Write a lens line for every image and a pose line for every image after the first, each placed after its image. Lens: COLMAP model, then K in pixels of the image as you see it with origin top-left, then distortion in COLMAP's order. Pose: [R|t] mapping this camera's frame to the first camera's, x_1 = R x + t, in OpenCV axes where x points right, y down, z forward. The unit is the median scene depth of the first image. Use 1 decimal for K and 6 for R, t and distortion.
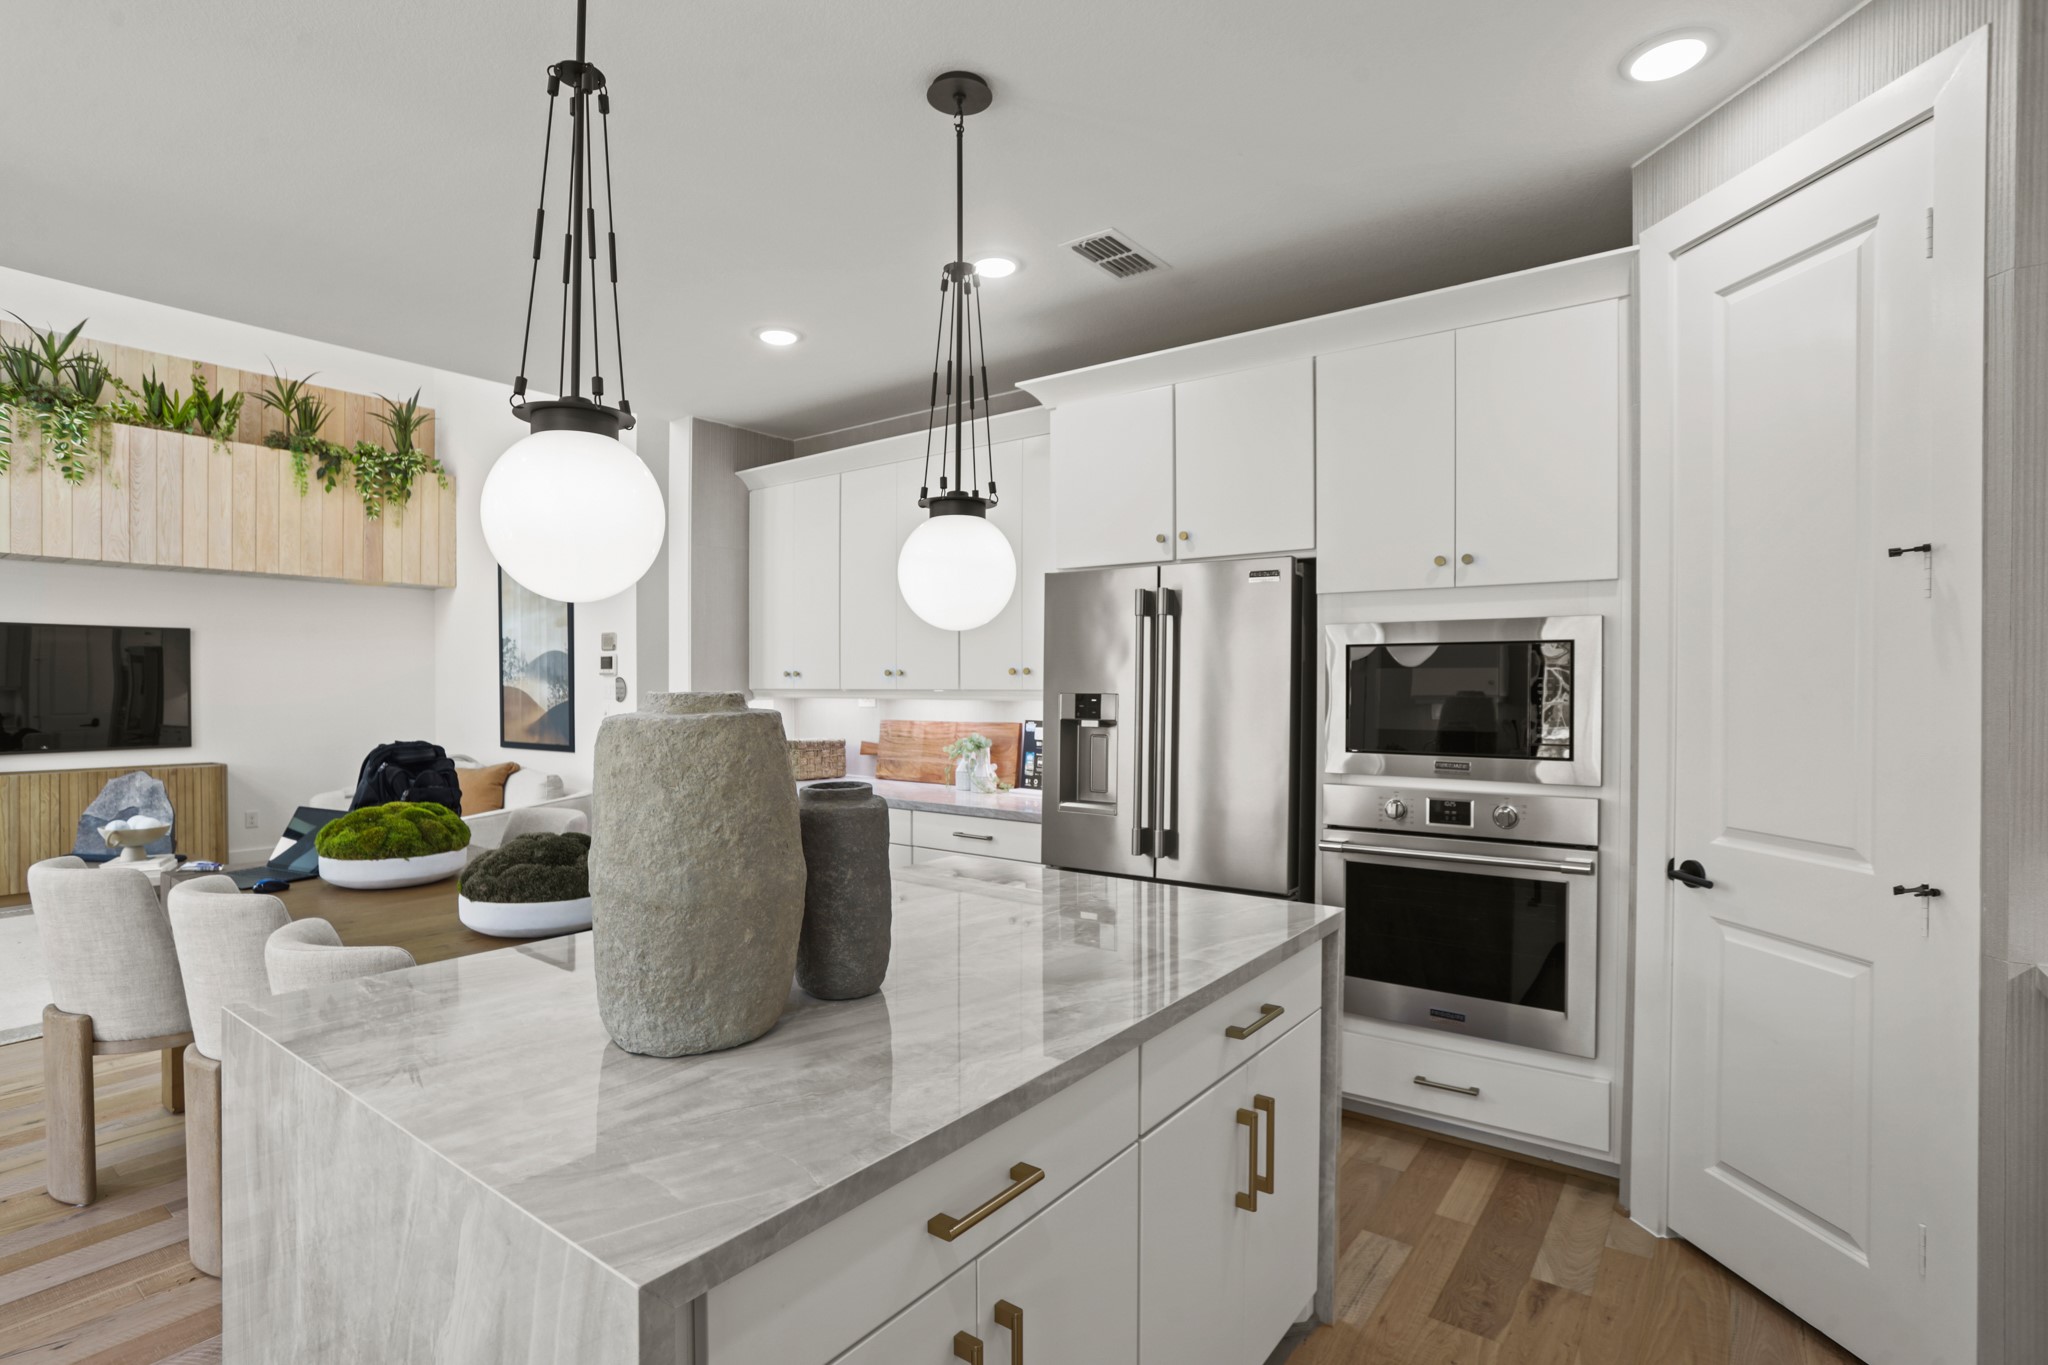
lens RADIAL K [[992.2, 0, 1002.2], [0, 992.2, 686.2], [0, 0, 1]] dist [-0.053905, 0.028283]
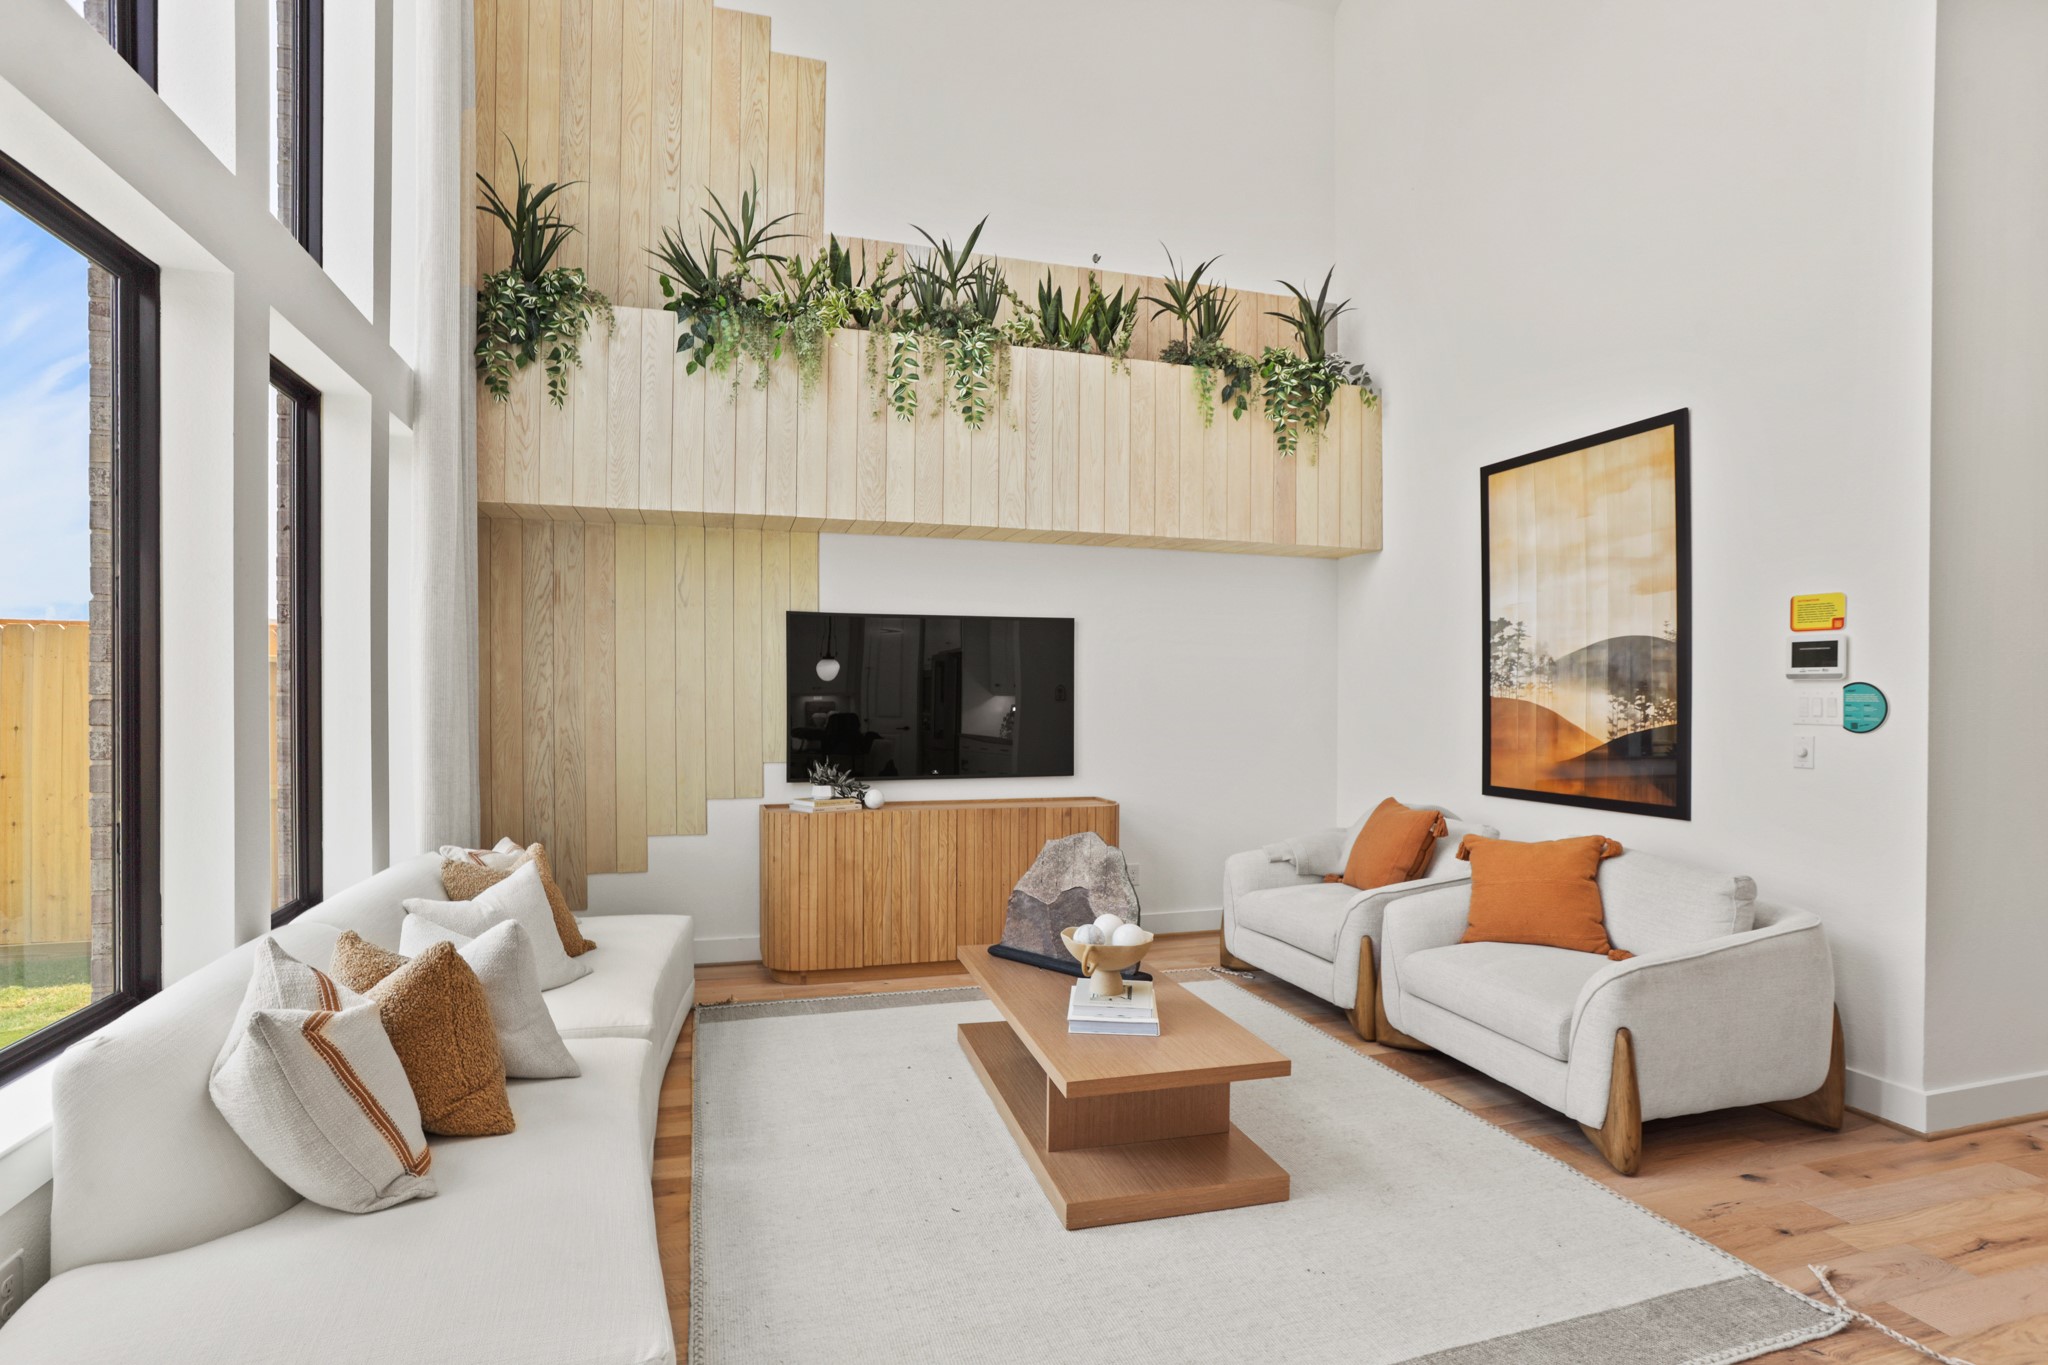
lens RADIAL K [[1025.9, 0, 1012.3], [0, 1025.9, 682.4], [0, 0, 1]] dist [-0.085454, 0.059537]
pose [[0.810304, -0.000929, -0.586010, -0.436050], [-0.006140, 0.999930, -0.010076, -0.001651], [0.585978, 0.011763, 0.810241, 0.346407]]
